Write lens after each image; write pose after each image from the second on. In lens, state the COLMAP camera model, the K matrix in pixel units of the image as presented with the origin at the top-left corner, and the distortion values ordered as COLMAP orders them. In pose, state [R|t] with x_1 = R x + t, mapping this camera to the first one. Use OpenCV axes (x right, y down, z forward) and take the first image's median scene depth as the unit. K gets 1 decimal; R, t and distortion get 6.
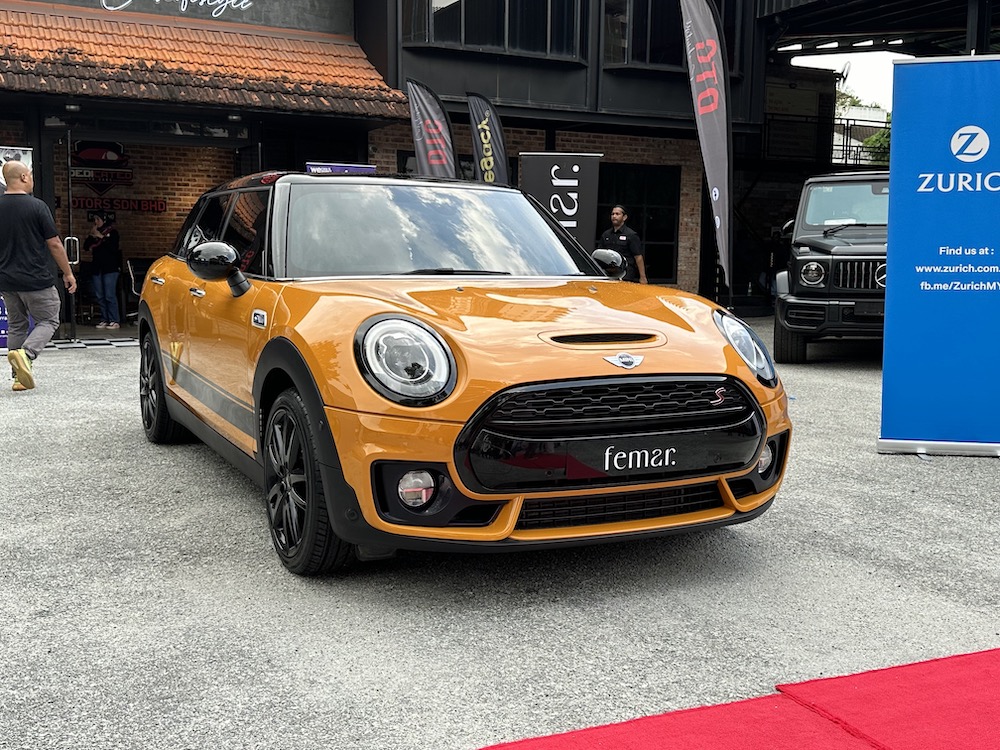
lens RADIAL K [[1085.5, 0, 500.0], [0, 1085.5, 375.0], [0, 0, 1]] dist [0.207920, -0.464013]
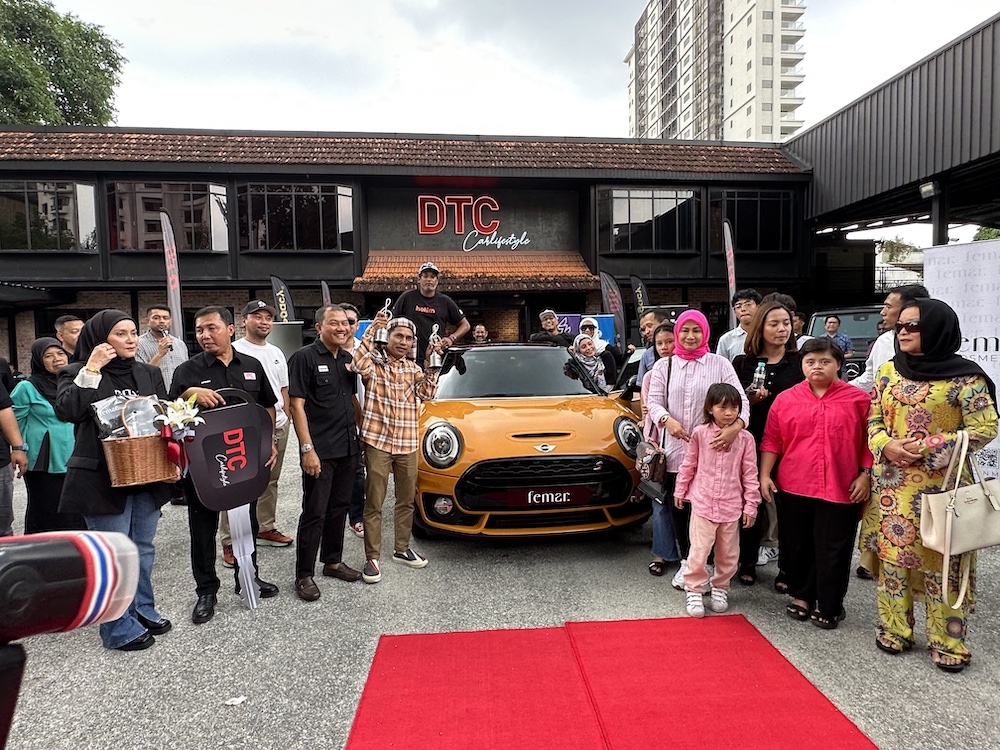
lens RADIAL K [[556.9, 0, 500.0], [0, 556.9, 375.0], [0, 0, 1]] dist [-0.002702, -0.000183]
pose [[0.934025, -0.008709, -0.357101, 0.114283], [-0.009814, 0.998700, -0.050025, -0.027211], [0.357072, 0.050229, 0.932725, -0.004258]]
